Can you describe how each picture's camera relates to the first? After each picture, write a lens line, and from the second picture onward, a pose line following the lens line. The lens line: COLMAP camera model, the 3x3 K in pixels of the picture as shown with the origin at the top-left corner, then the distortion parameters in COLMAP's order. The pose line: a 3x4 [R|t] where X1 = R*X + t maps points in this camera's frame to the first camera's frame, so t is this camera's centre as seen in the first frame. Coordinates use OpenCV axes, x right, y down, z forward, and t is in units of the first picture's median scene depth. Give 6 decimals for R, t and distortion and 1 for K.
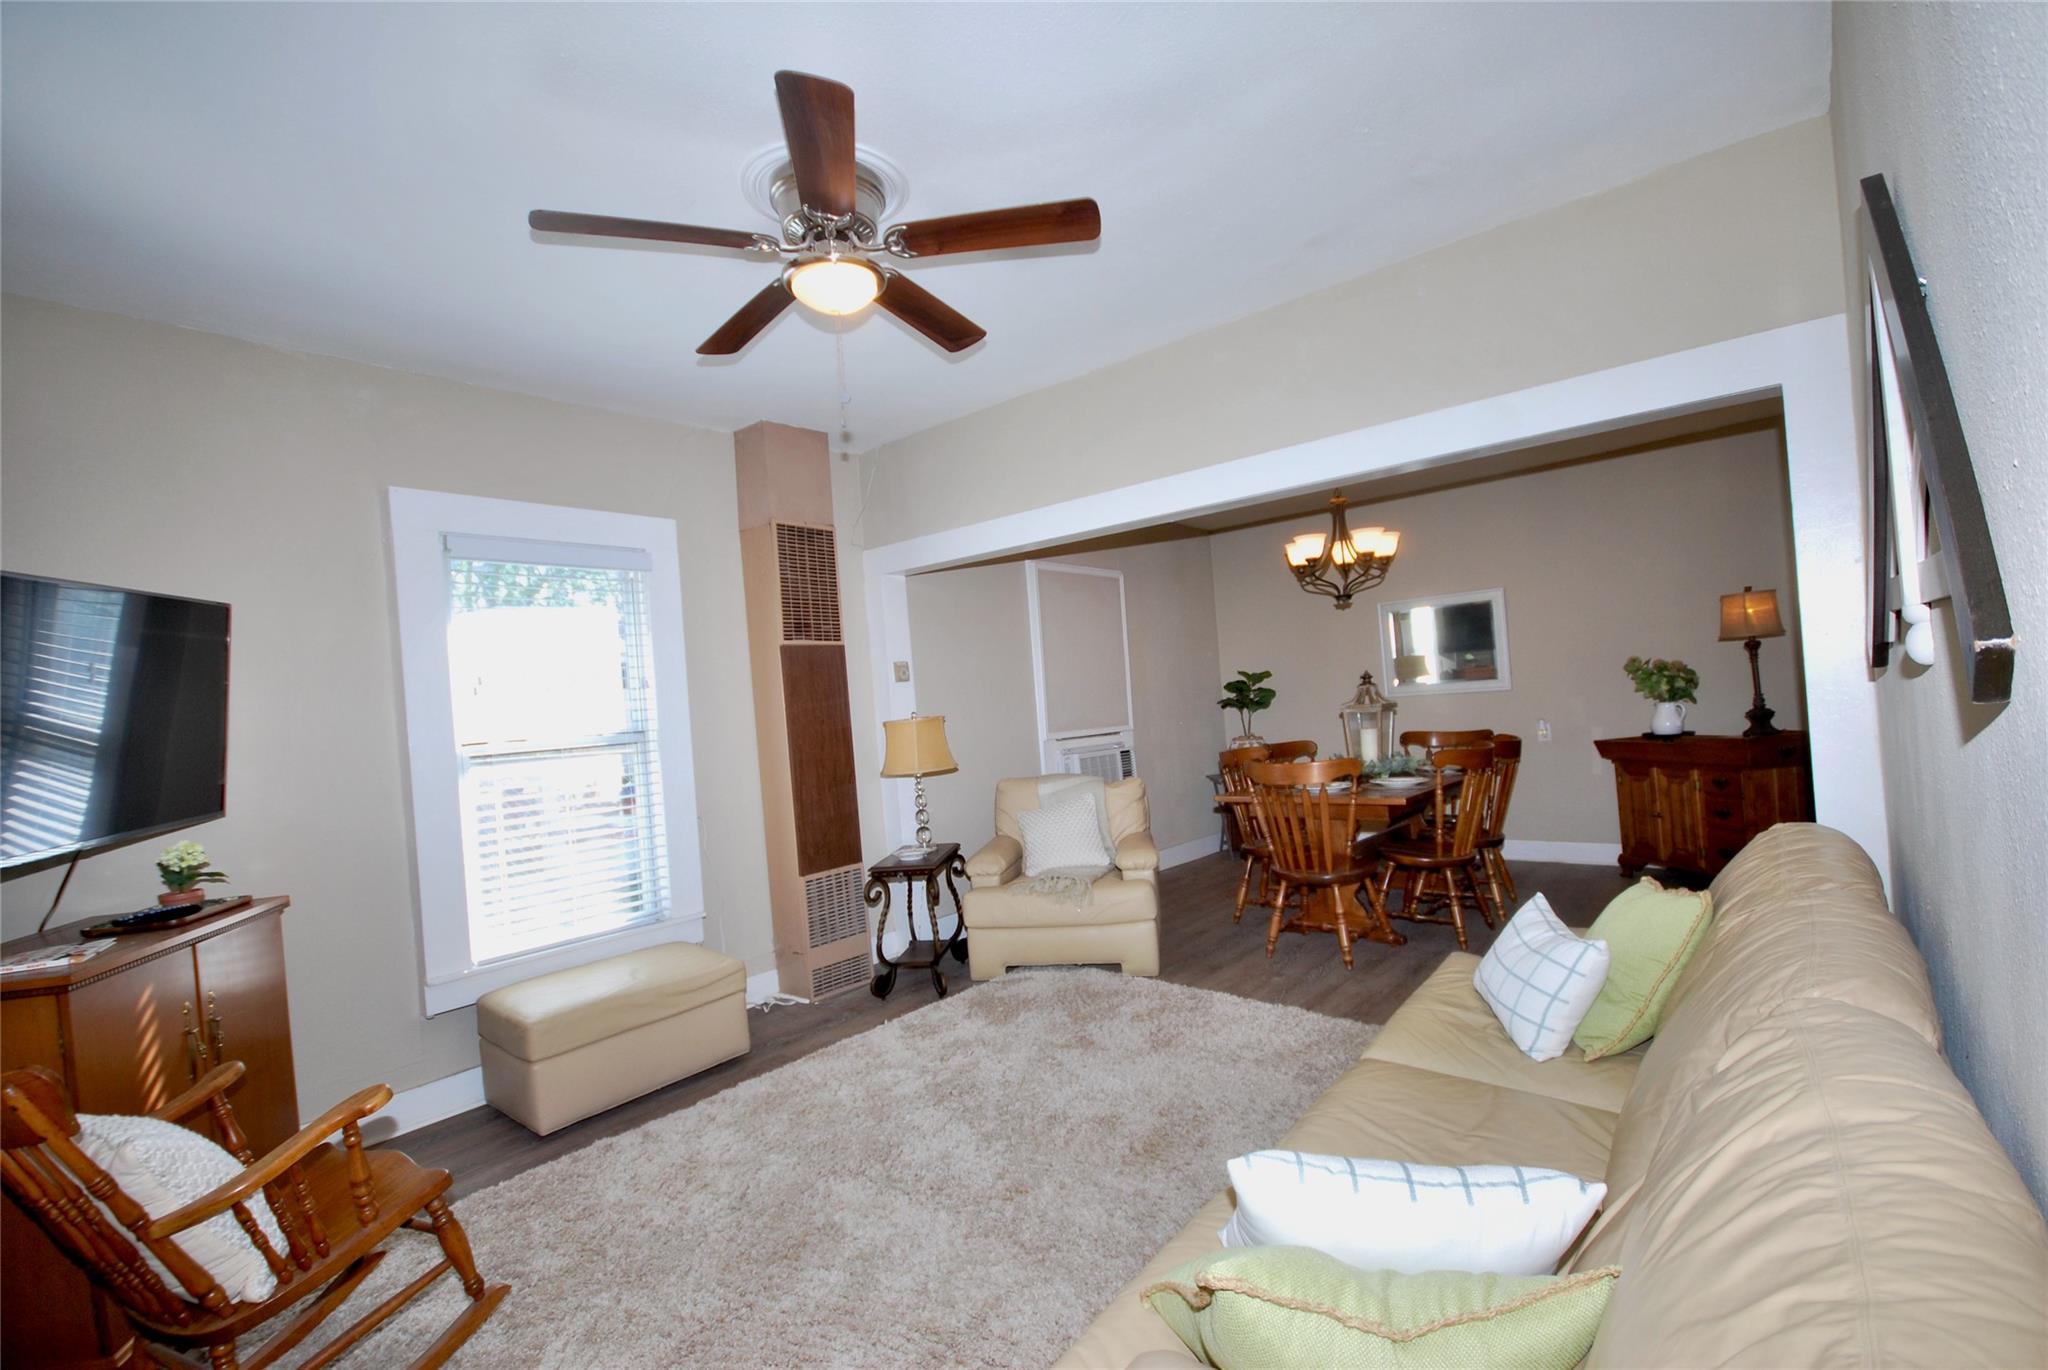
lens RADIAL K [[899.4, 0, 1039.5], [0, 899.4, 700.6], [0, 0, 1]] dist [-0.004063, -0.001124]
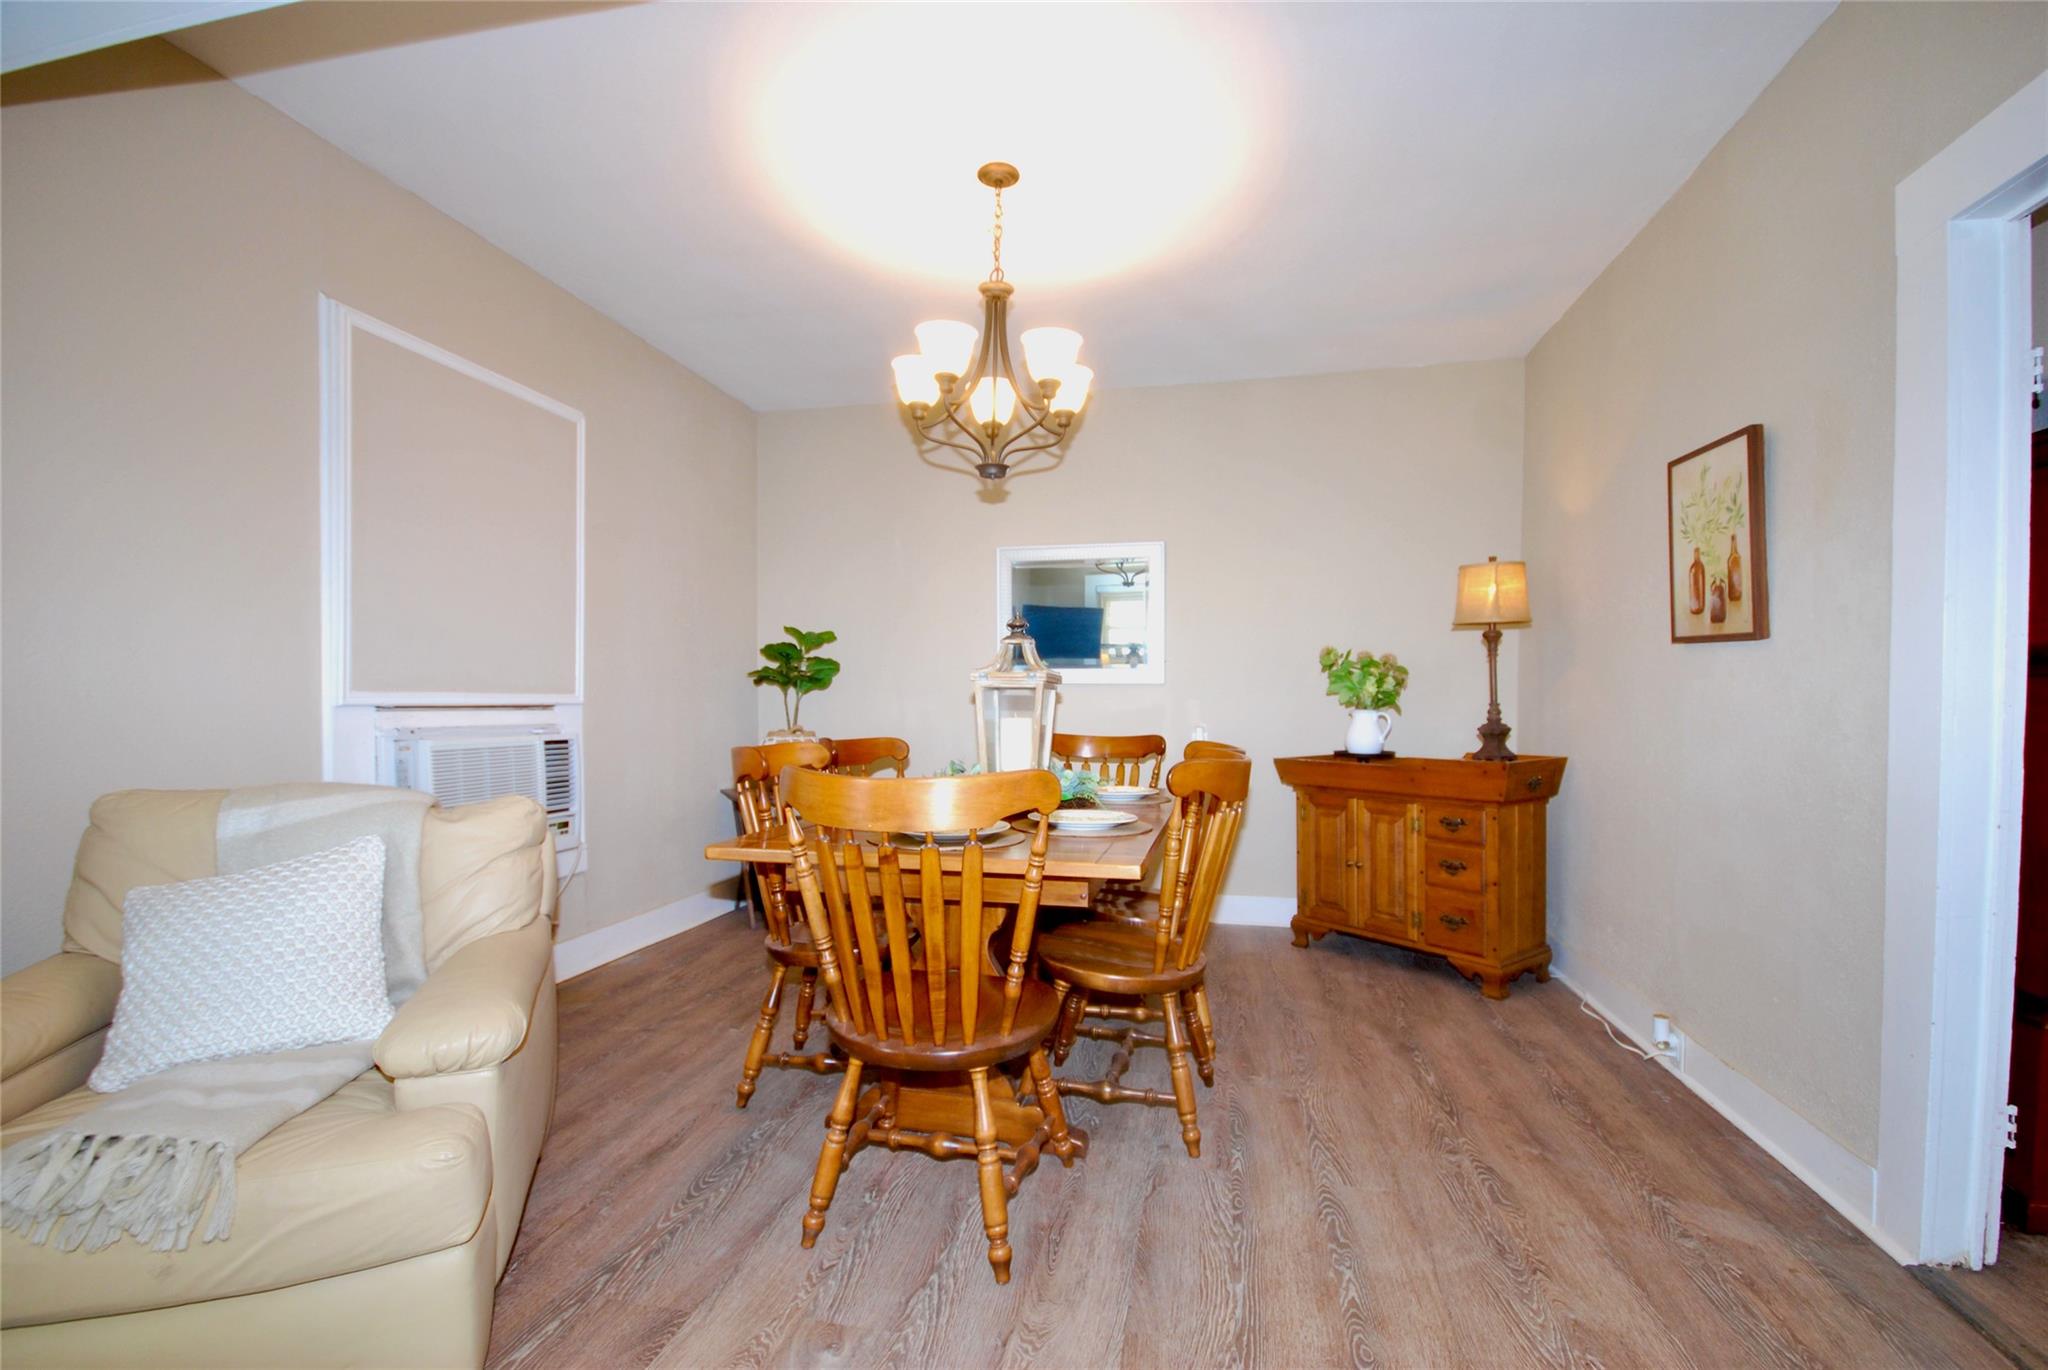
lens RADIAL K [[899.4, 0, 1024.8], [0, 899.4, 697.1], [0, 0, 1]] dist [-0.004063, -0.001124]
pose [[0.884584, 0.073199, 0.460601, 0.111051], [-0.067281, 0.997304, -0.029281, 0.032357], [-0.461503, -0.005088, 0.887124, 0.485903]]
